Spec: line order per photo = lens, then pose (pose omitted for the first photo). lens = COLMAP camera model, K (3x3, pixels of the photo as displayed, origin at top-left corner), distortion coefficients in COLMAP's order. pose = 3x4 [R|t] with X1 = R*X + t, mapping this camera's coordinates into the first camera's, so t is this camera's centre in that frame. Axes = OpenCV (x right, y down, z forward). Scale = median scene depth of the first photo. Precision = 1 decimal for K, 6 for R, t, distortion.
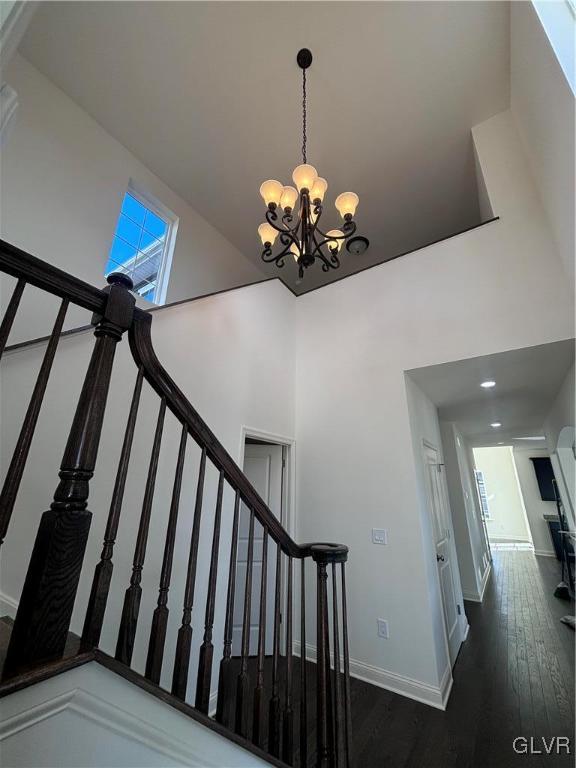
lens RADIAL K [[307.4, 0, 283.7], [0, 307.4, 380.5], [0, 0, 1]] dist [-0.007719, 0.002083]
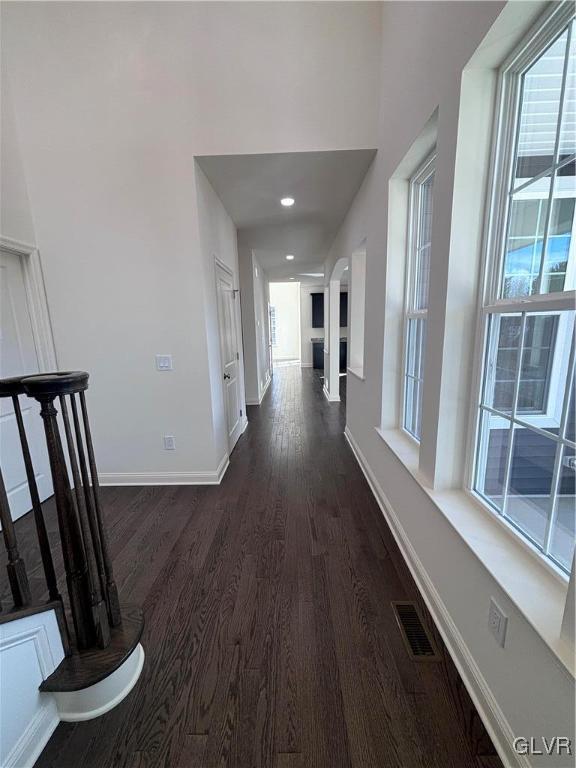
lens RADIAL K [[307.4, 0, 290.8], [0, 307.4, 385.0], [0, 0, 1]] dist [-0.007719, 0.002083]
pose [[0.825555, -0.145270, 0.545303, 0.085342], [-0.146710, 0.877823, 0.455964, 0.068854], [-0.544917, -0.456425, 0.703379, 0.088805]]
